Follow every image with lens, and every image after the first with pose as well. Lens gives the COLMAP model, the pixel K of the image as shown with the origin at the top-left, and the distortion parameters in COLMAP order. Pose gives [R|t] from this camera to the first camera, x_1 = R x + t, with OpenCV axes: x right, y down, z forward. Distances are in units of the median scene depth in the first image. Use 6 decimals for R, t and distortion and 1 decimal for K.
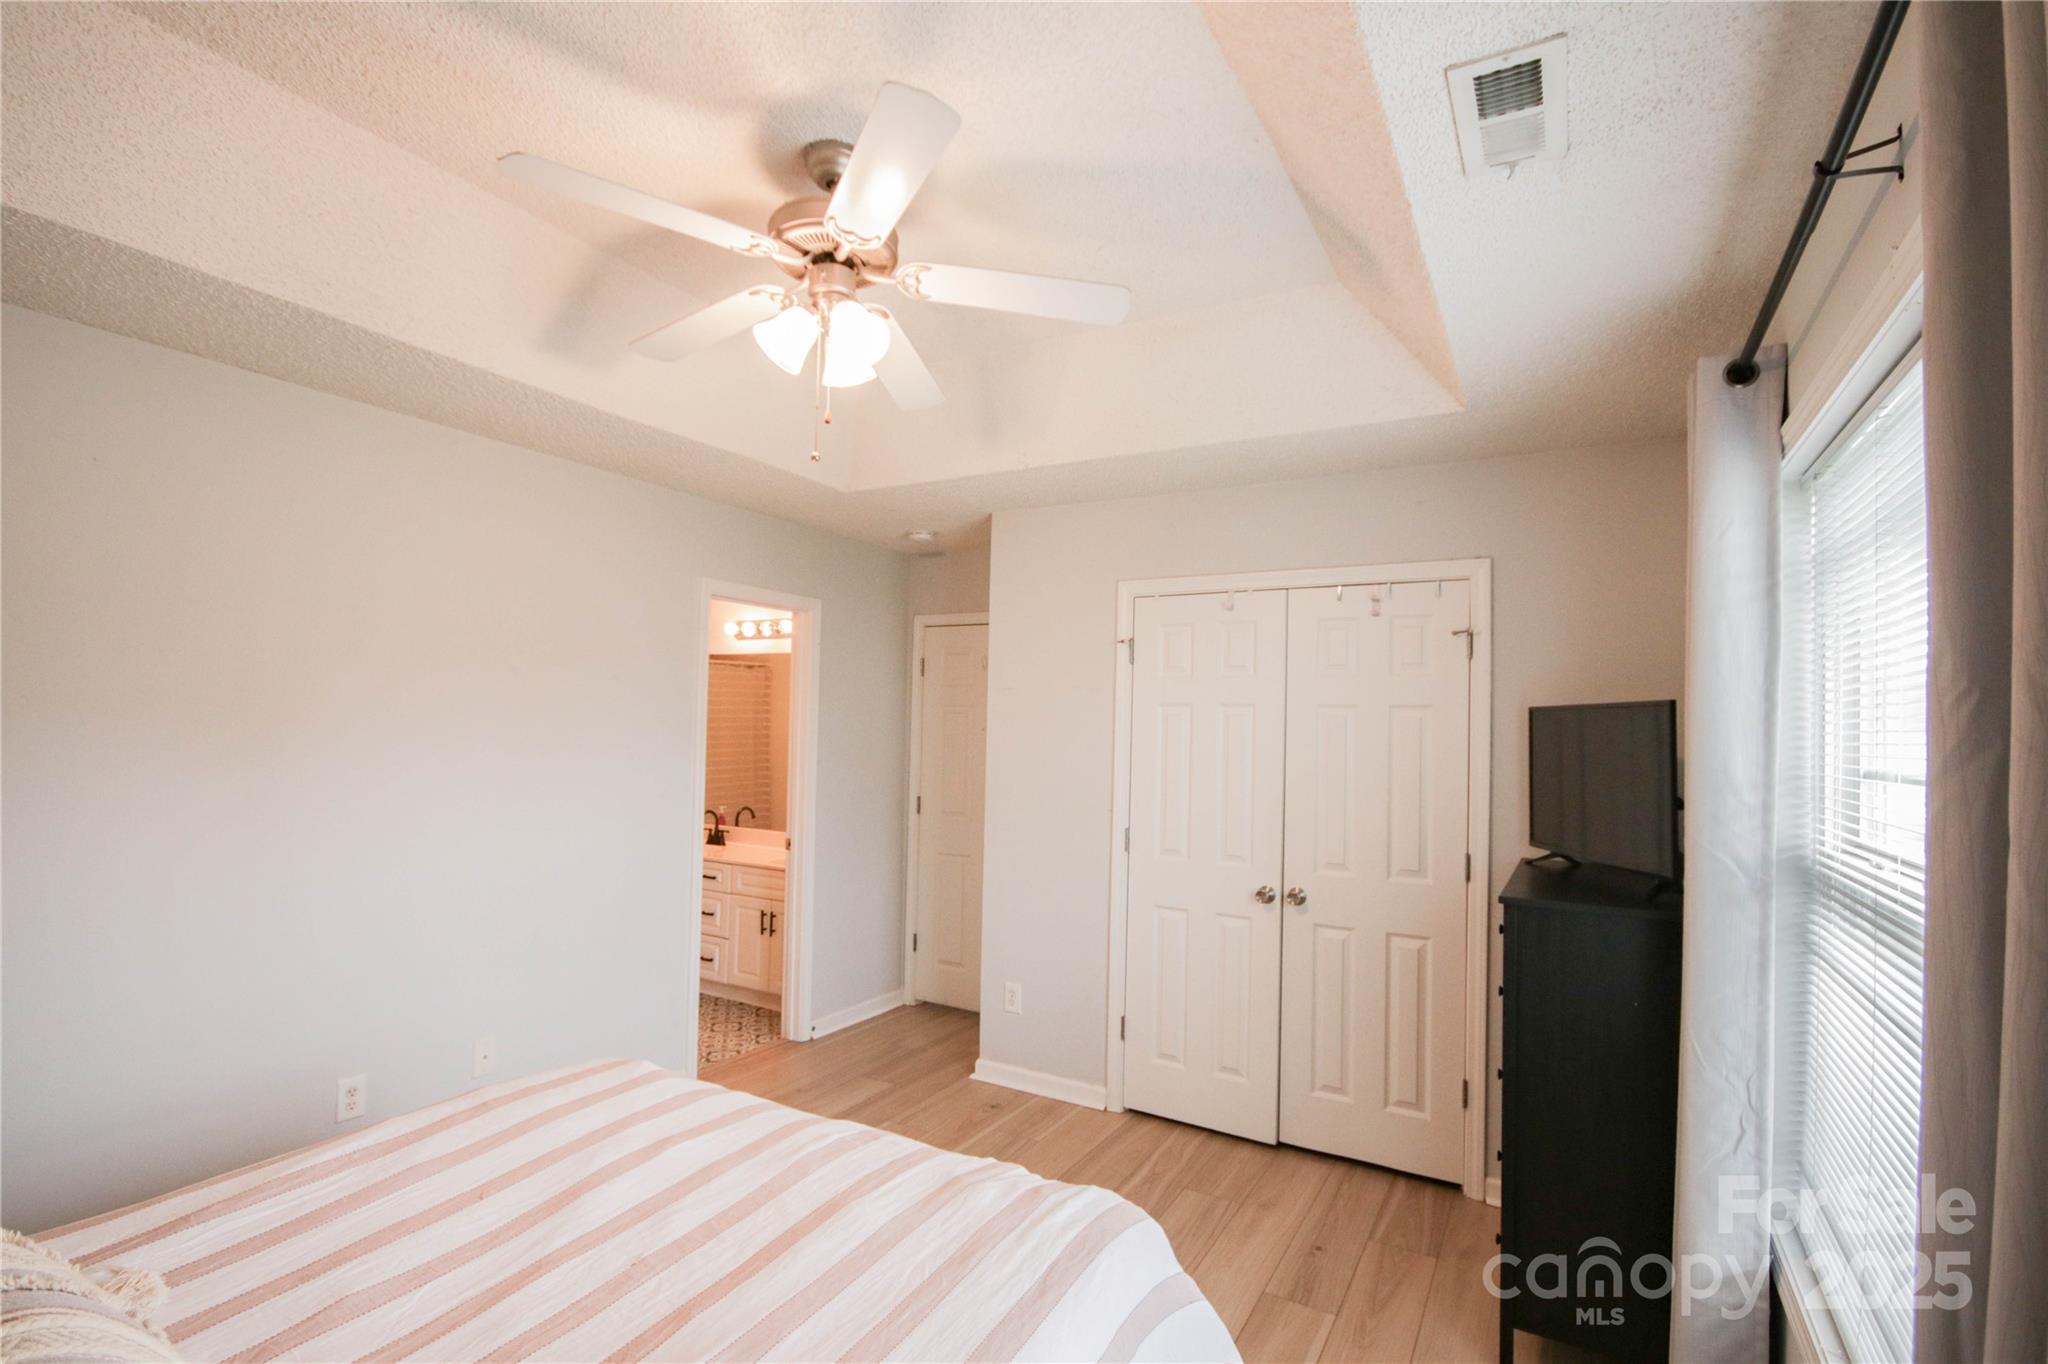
lens RADIAL K [[944.6, 0, 1018.5], [0, 944.6, 695.1], [0, 0, 1]] dist [0.003488, -0.006967]
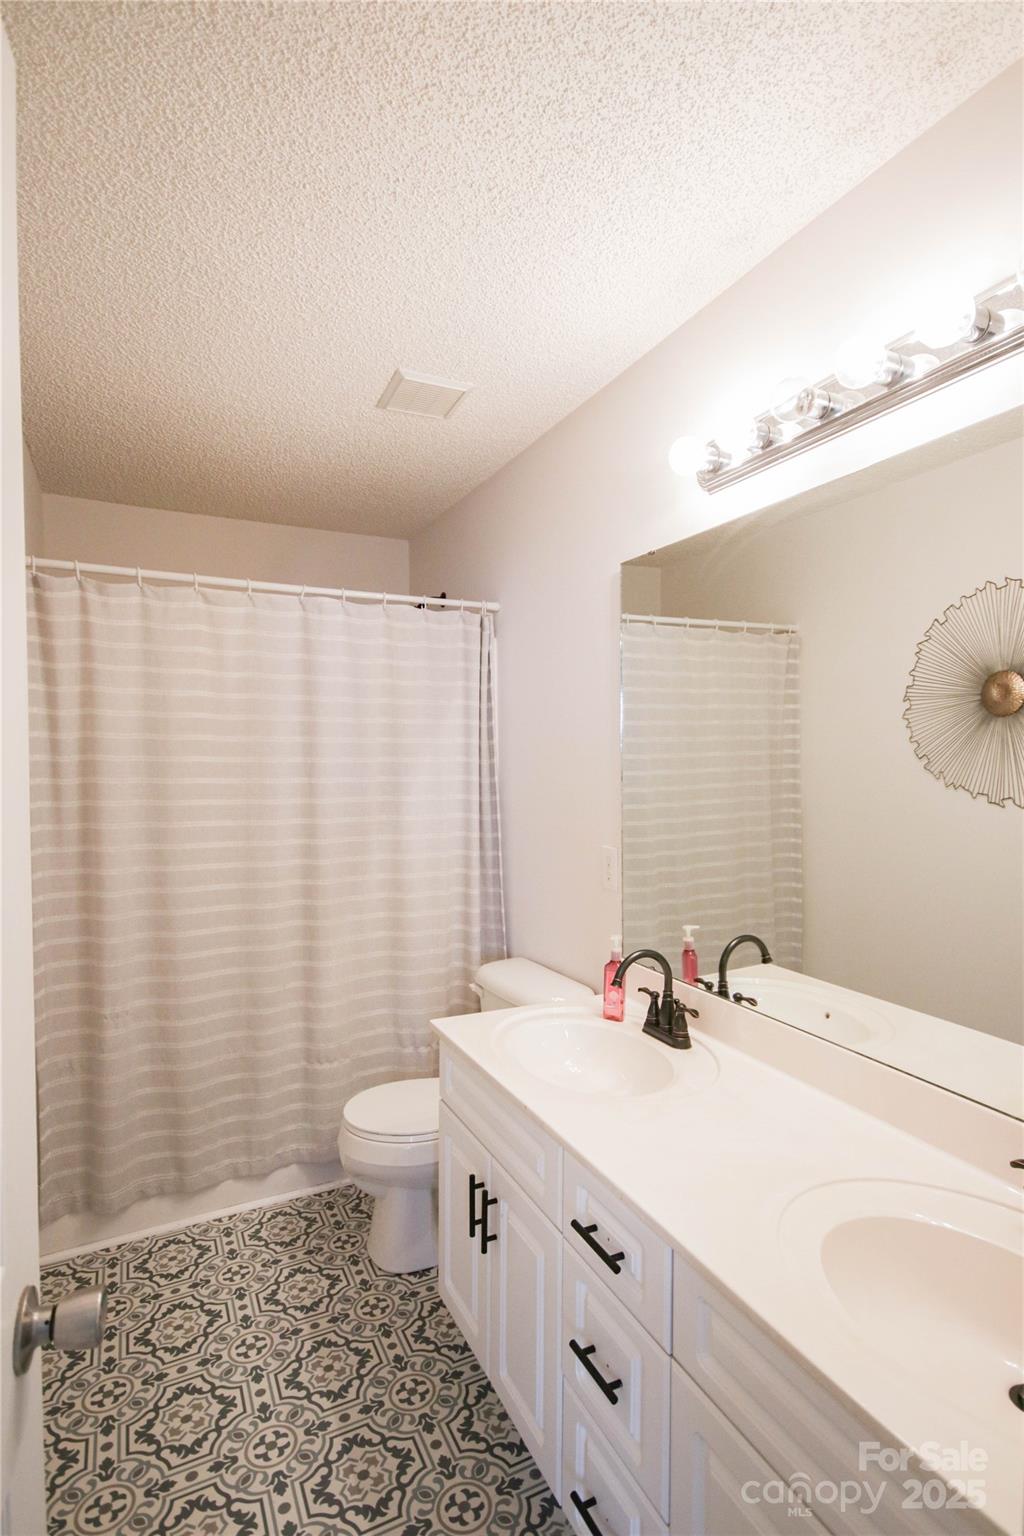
lens RADIAL K [[775.9, 0, 522.8], [0, 775.9, 764.2], [0, 0, 1]] dist [0.005674, 0.002331]
pose [[0.829606, -0.012374, -0.558212, -0.191199], [0.031858, 0.999175, 0.025199, 0.038296], [0.557440, -0.038688, 0.829315, 0.707953]]
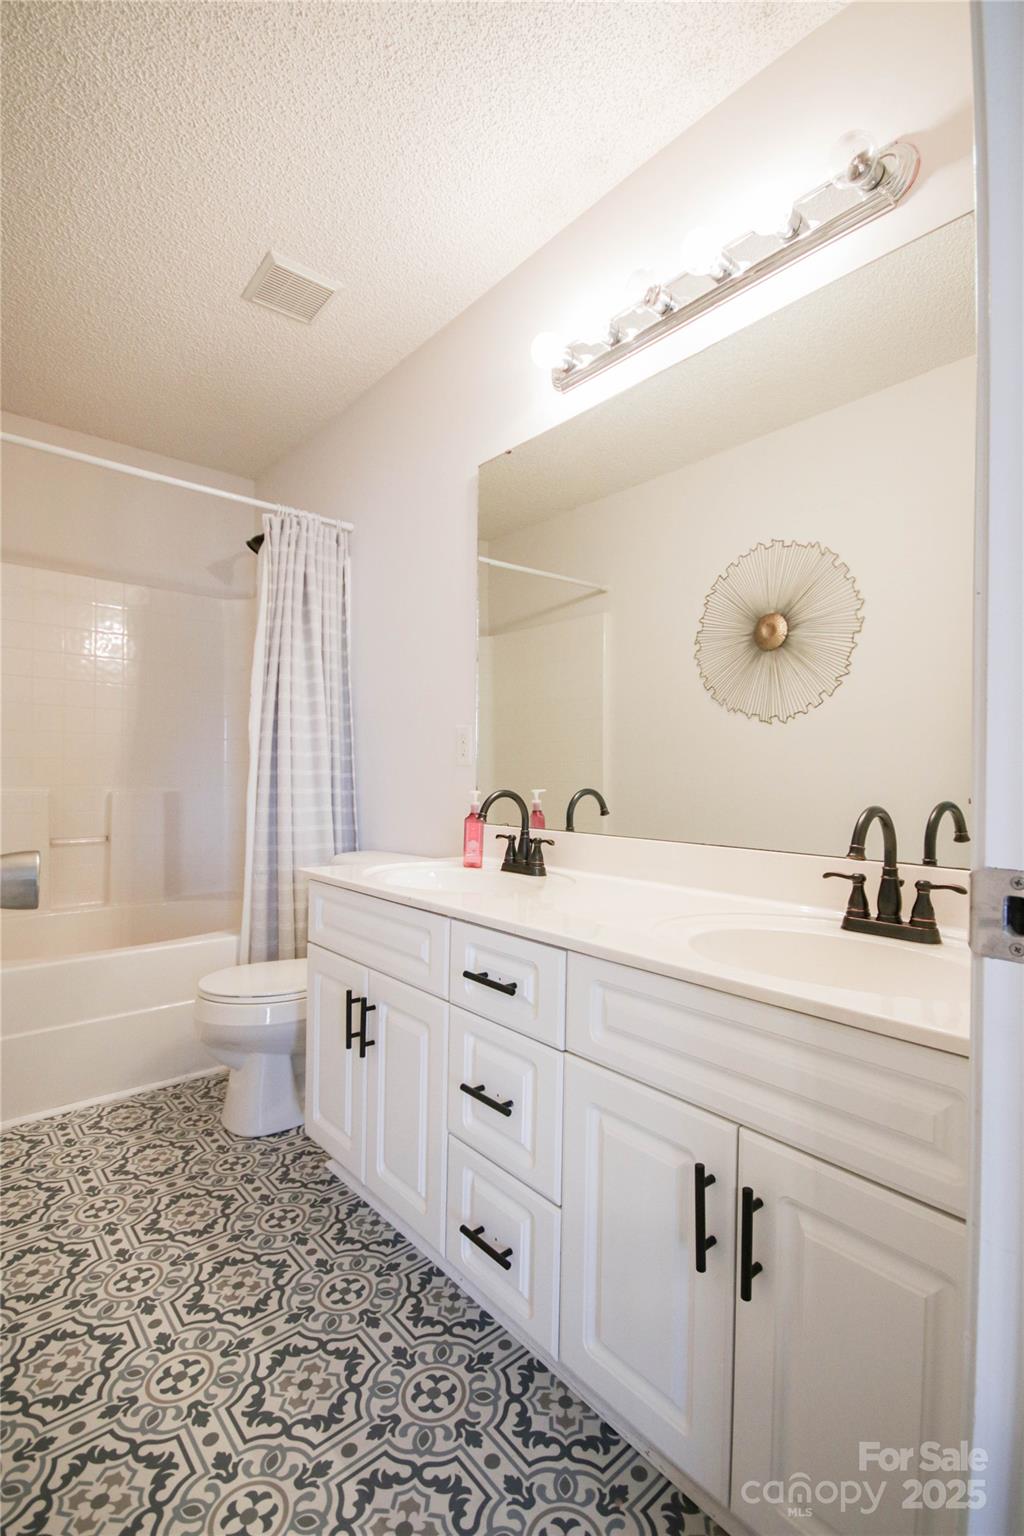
lens RADIAL K [[708.4, 0, 518.0], [0, 708.4, 769.1], [0, 0, 1]] dist [0.003488, -0.006967]
pose [[0.943493, -0.014886, -0.331057, -0.215585], [0.018837, 0.999784, 0.008731, 0.108440], [0.330856, -0.014474, 0.943570, 0.696180]]
